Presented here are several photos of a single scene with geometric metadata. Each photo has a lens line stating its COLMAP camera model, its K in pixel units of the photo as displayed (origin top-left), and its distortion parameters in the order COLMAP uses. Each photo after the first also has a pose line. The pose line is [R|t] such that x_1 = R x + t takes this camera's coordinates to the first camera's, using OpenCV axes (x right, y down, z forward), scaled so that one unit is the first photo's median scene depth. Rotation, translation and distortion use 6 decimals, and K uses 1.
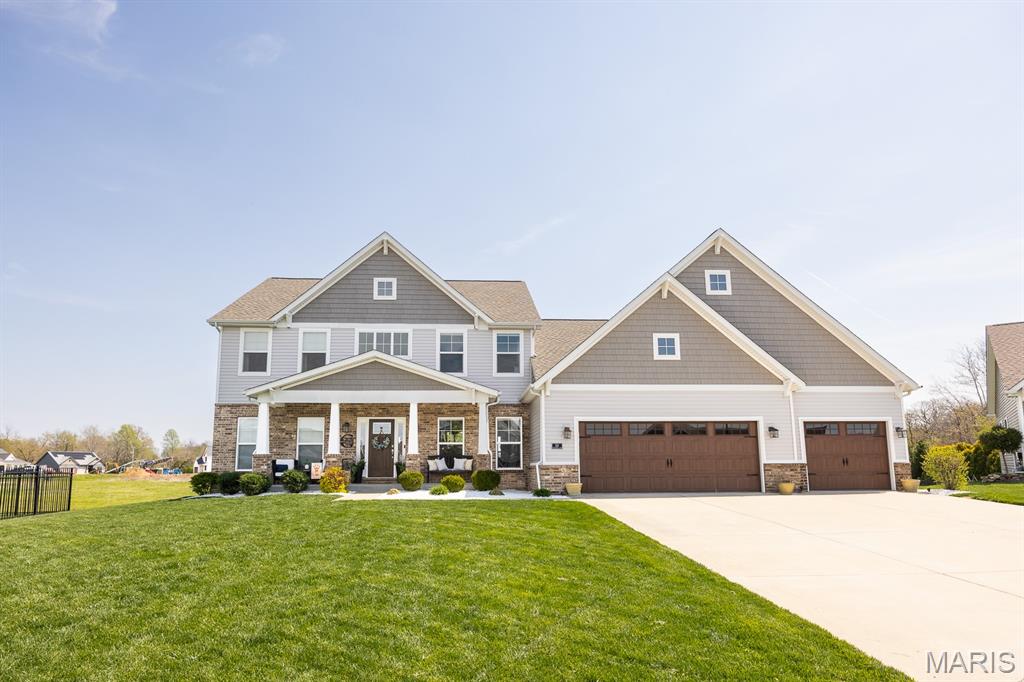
lens RADIAL K [[1182.6, 0, 512.0], [0, 1182.6, 341.0], [0, 0, 1]] dist [0.000920, 0.004451]
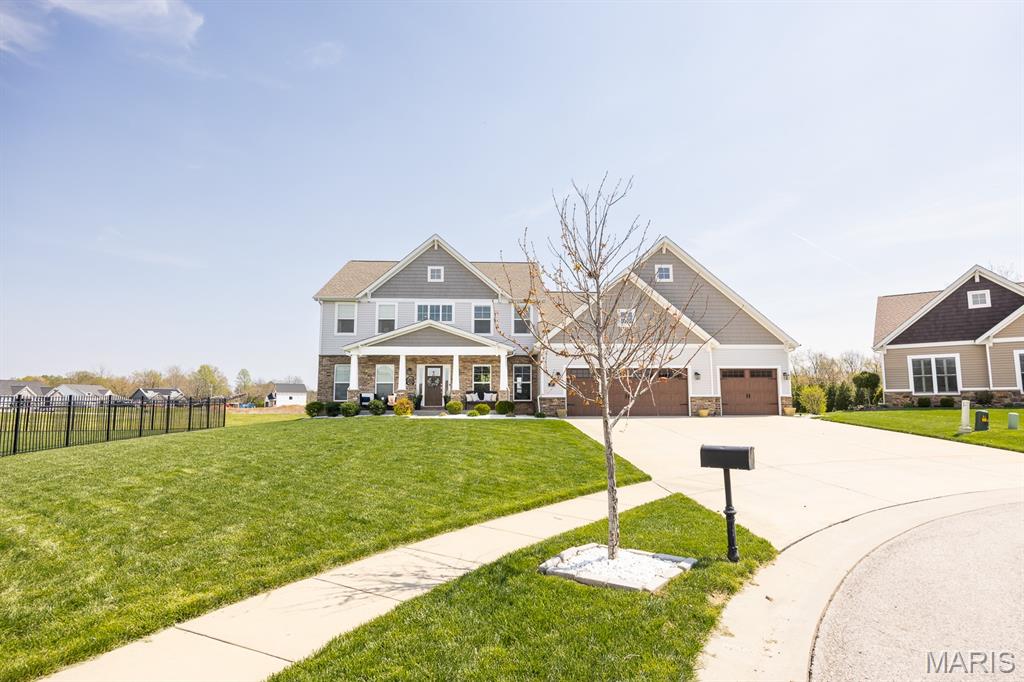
lens RADIAL K [[1182.6, 0, 512.0], [0, 1182.6, 341.0], [0, 0, 1]] dist [0.000920, 0.004451]
pose [[0.999397, 0.001555, -0.034695, 0.035704], [0.000249, 0.998650, 0.051950, -0.039848], [0.034729, -0.051927, 0.998047, -0.443494]]
